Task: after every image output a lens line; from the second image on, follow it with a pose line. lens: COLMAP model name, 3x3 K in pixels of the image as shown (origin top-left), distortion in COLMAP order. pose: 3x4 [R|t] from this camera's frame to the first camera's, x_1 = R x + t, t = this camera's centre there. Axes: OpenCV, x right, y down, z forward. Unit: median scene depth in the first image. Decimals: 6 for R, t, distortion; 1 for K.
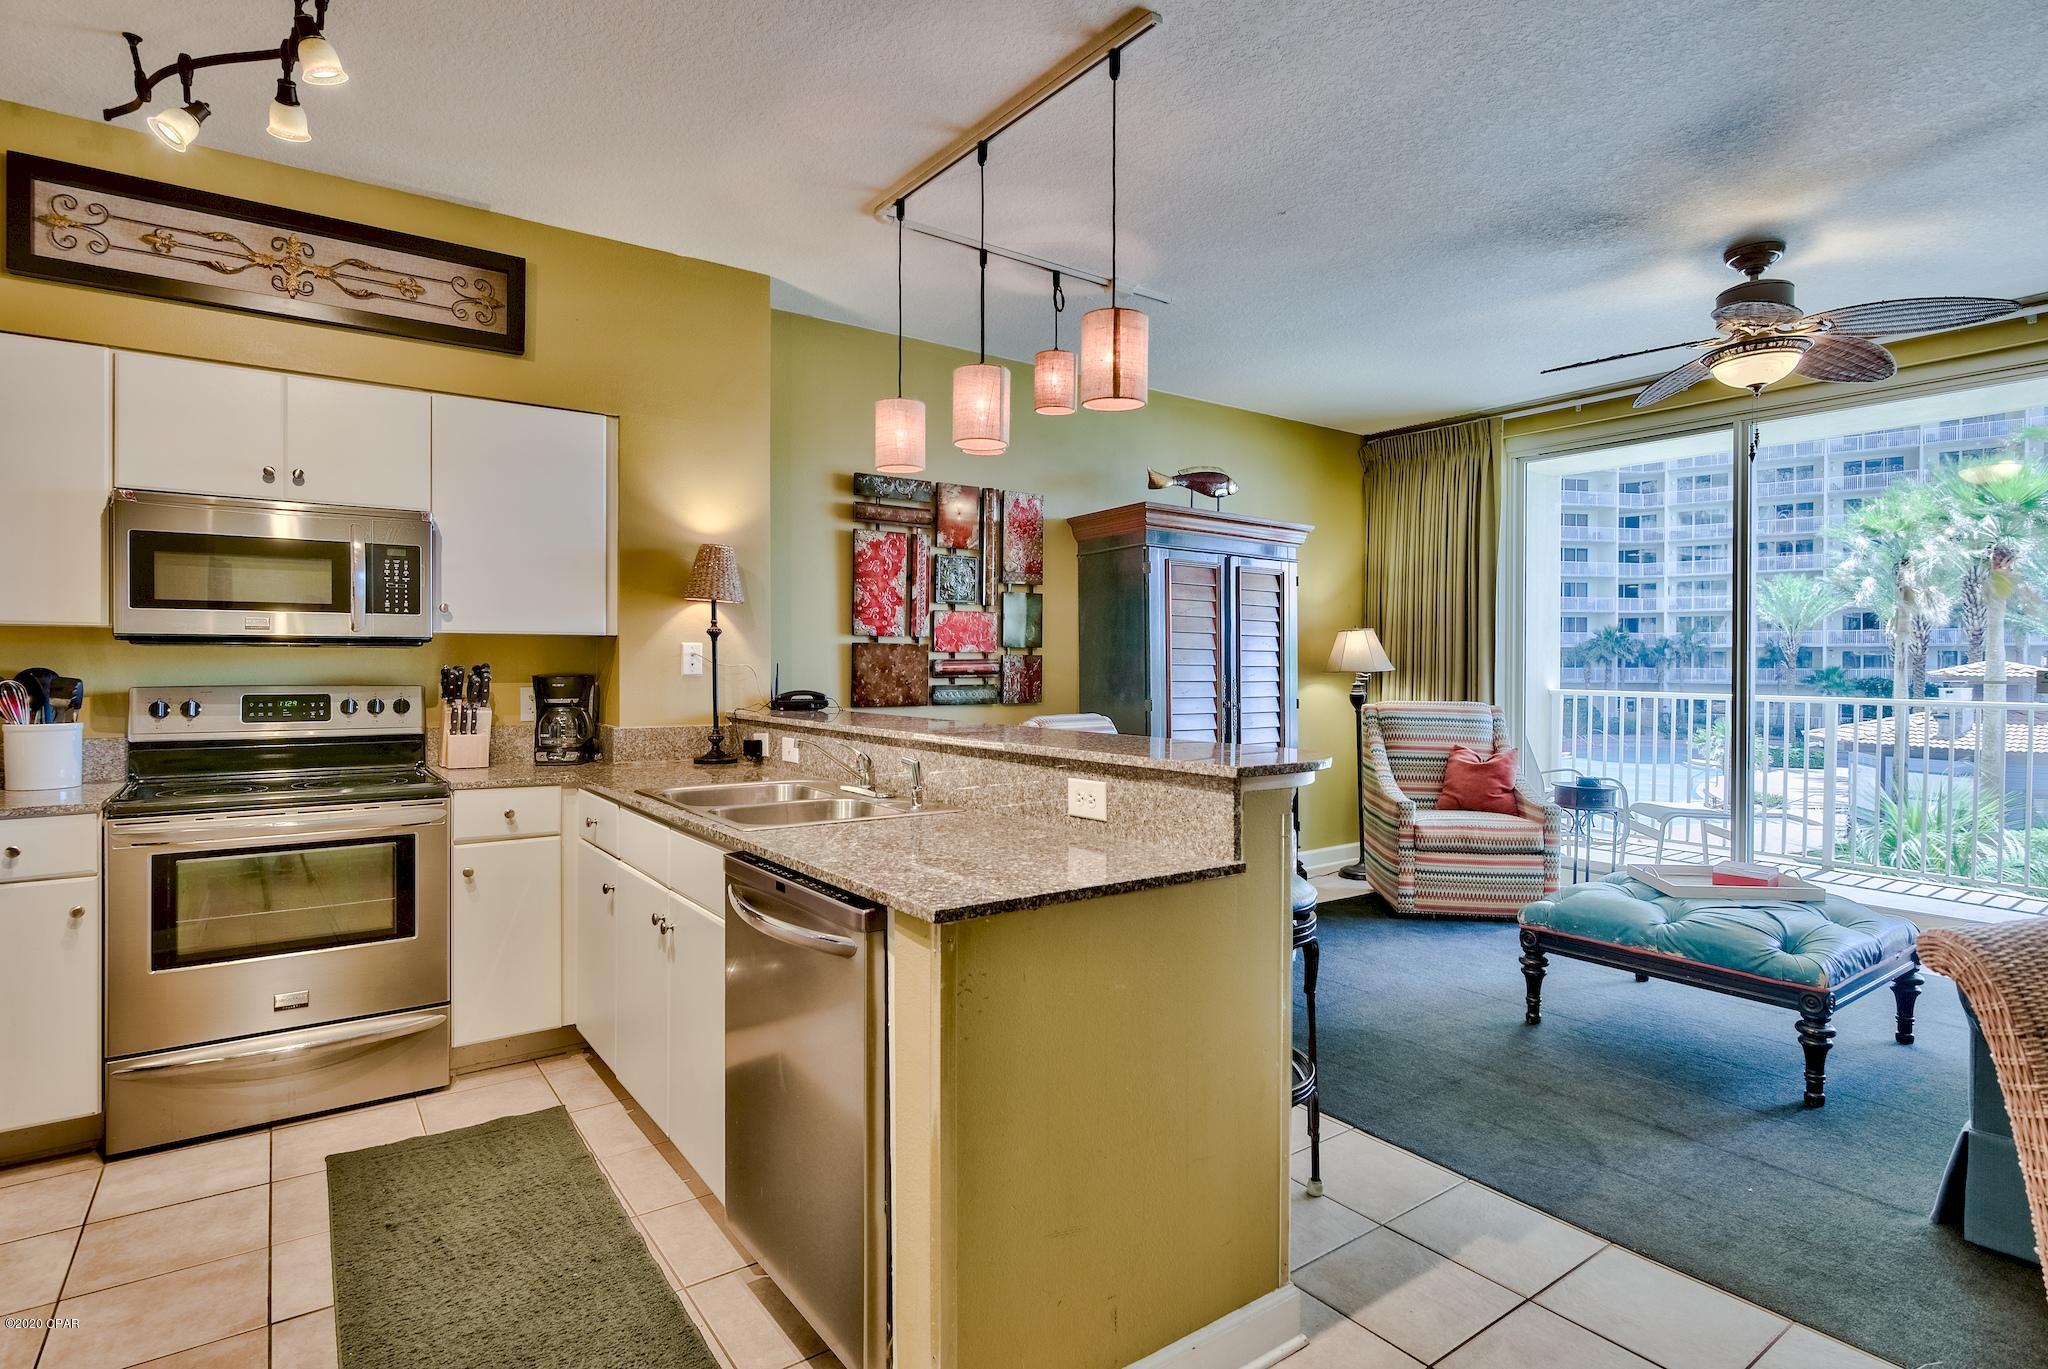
lens RADIAL K [[1037.1, 0, 1024.0], [0, 1037.1, 684.5], [0, 0, 1]] dist [-0.002392, -0.000191]
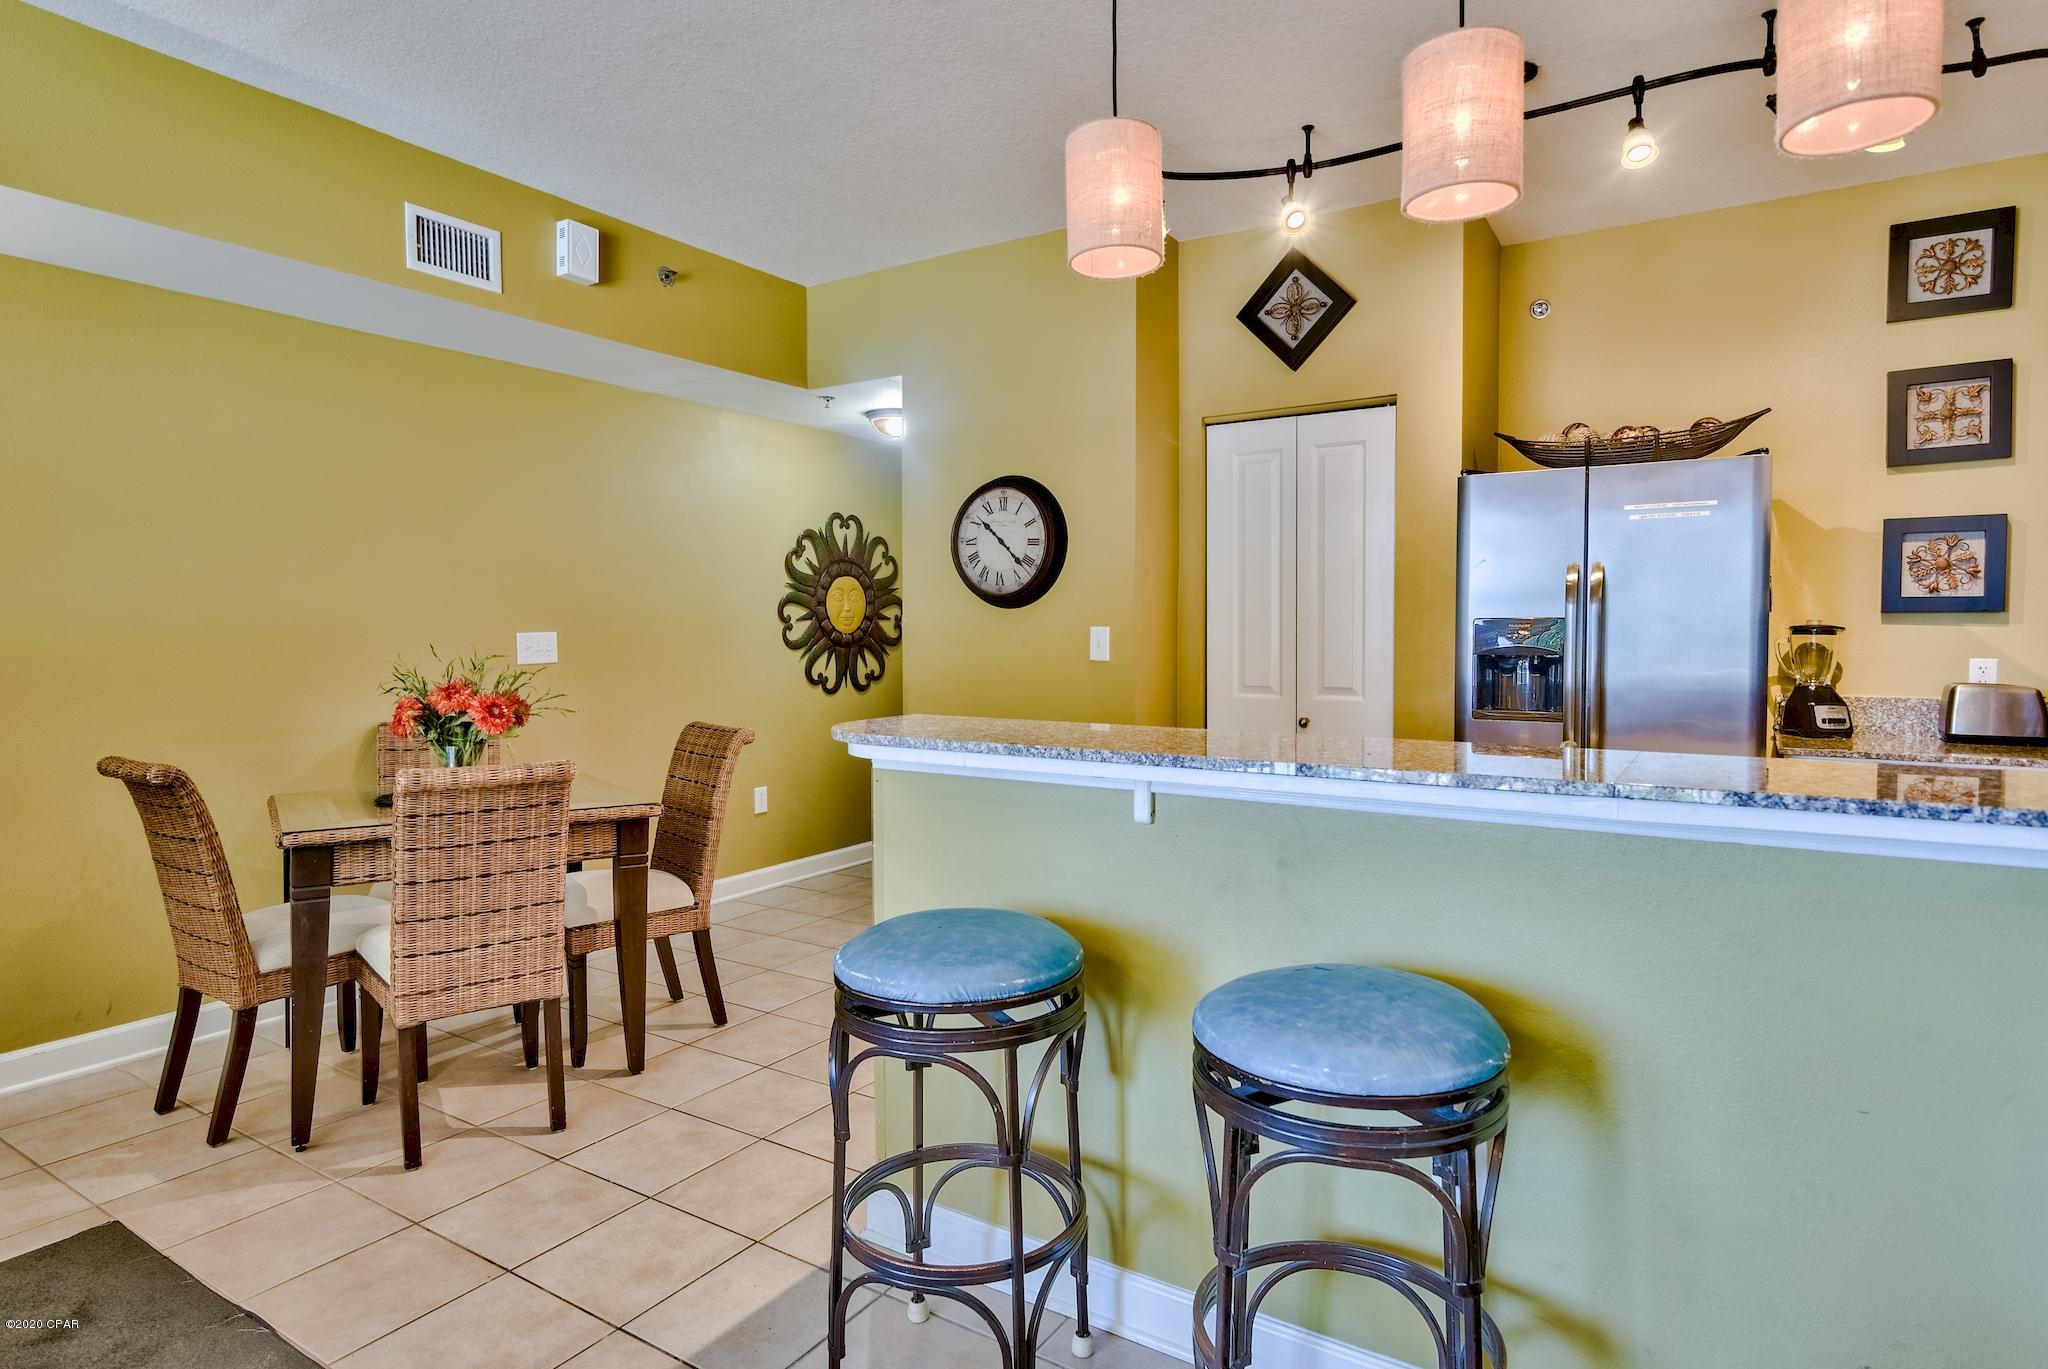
lens RADIAL K [[1110.2, 0, 1029.2], [0, 1110.2, 671.4], [0, 0, 1]] dist [-0.000488, -0.000016]
pose [[-0.931722, 0.015884, -0.362825, 0.279009], [-0.004125, 0.998516, 0.054305, -0.025690], [0.363149, 0.052094, -0.930274, 1.129441]]
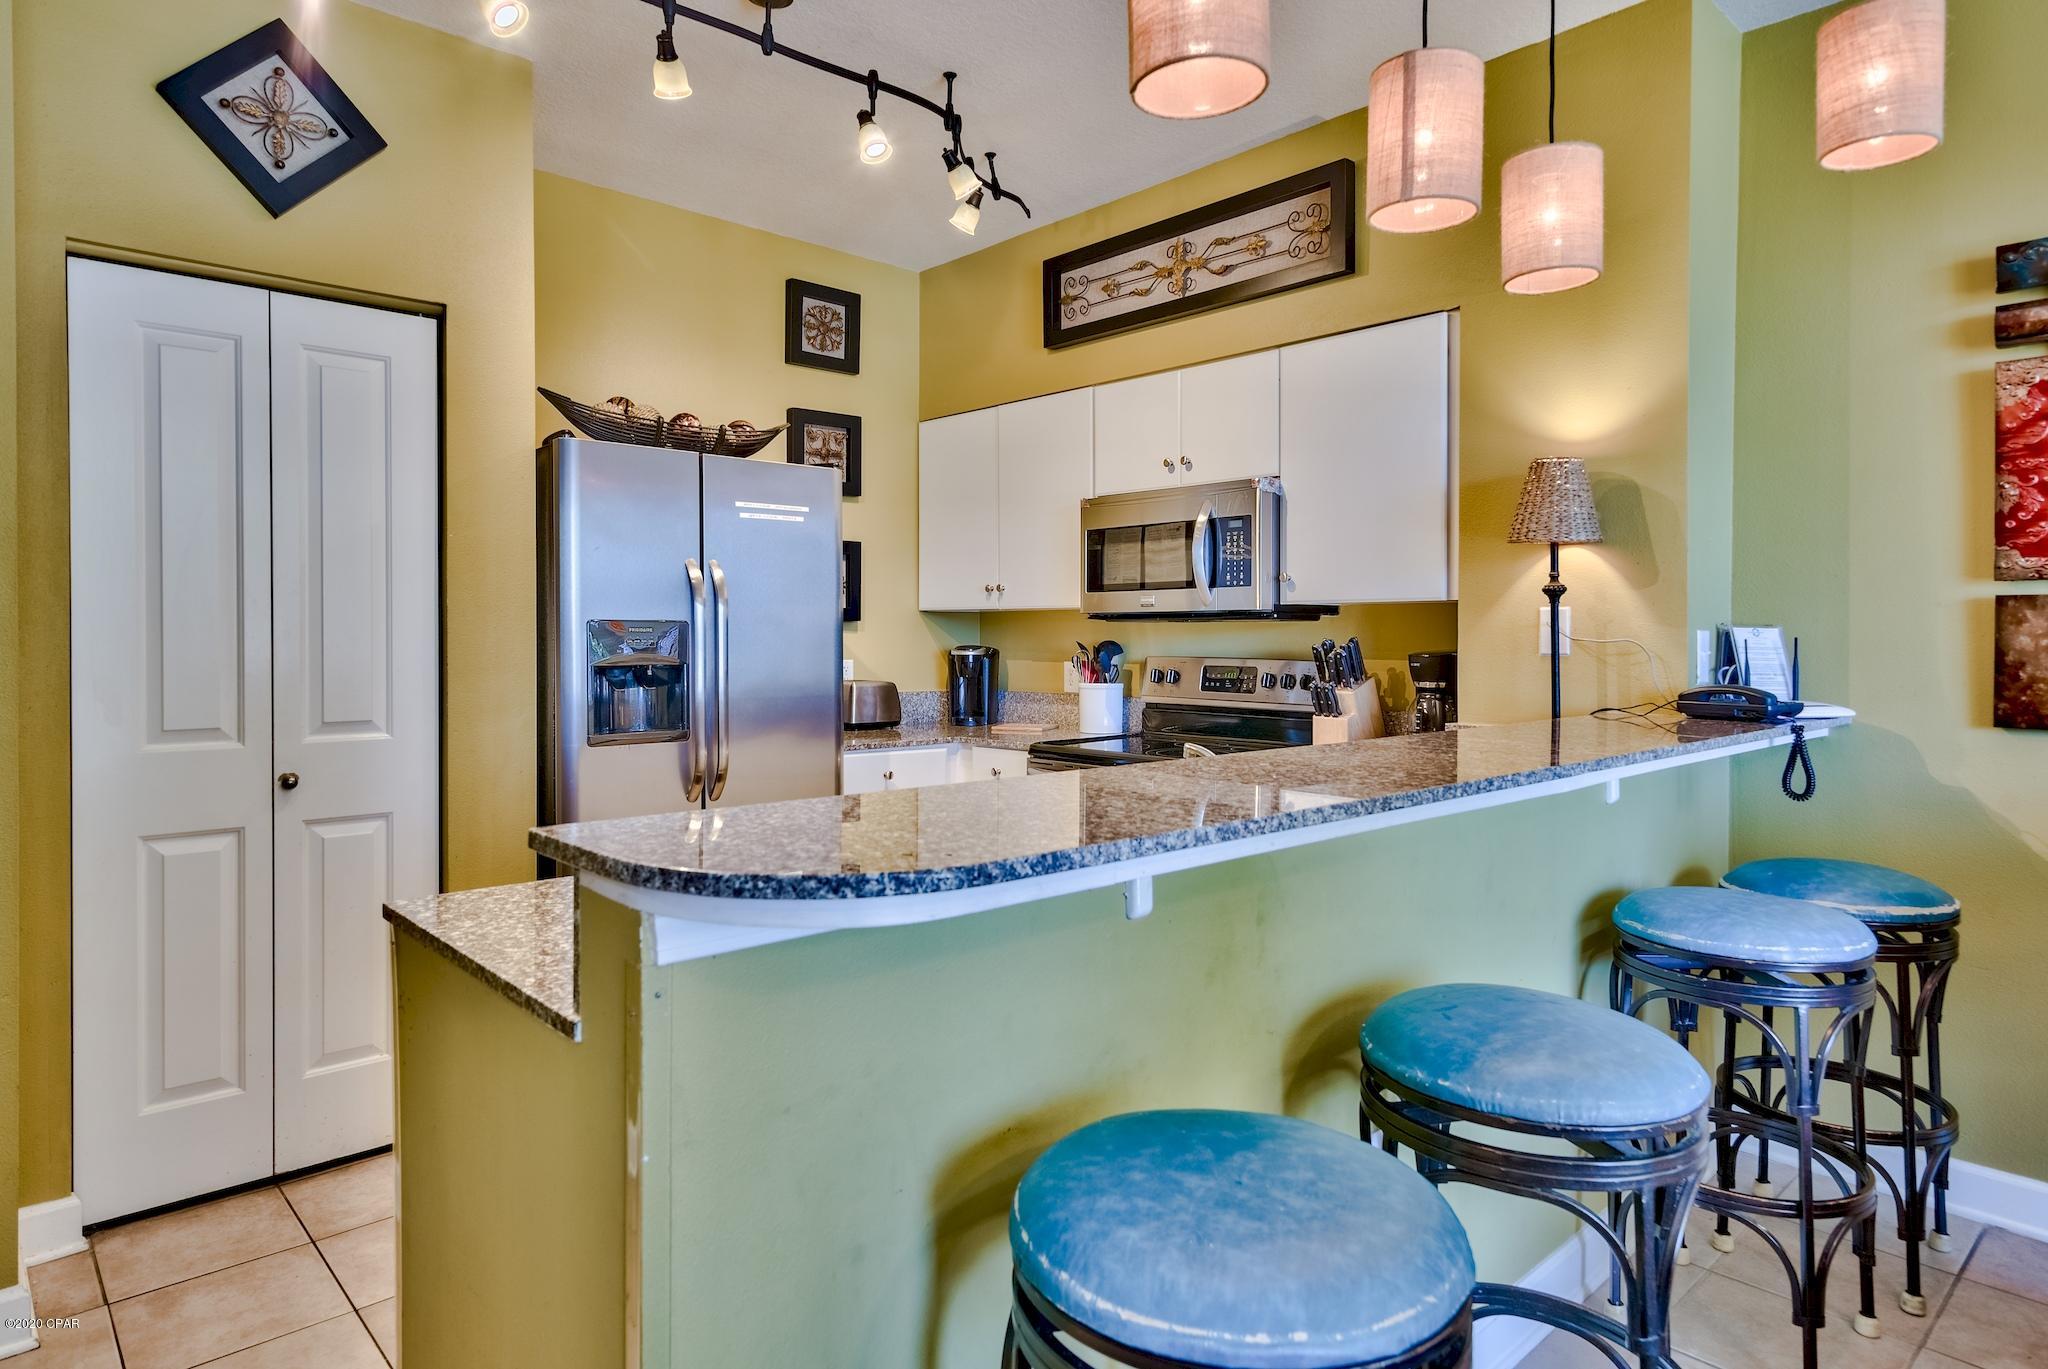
lens RADIAL K [[1182.2, 0, 1030.4], [0, 1182.2, 644.4], [0, 0, 1]] dist [0.005149, 0.000918]
pose [[0.117578, 0.007588, -0.993035, 0.410011], [-0.018645, 0.999811, 0.005432, -0.014205], [0.992889, 0.017876, 0.117698, 0.584545]]
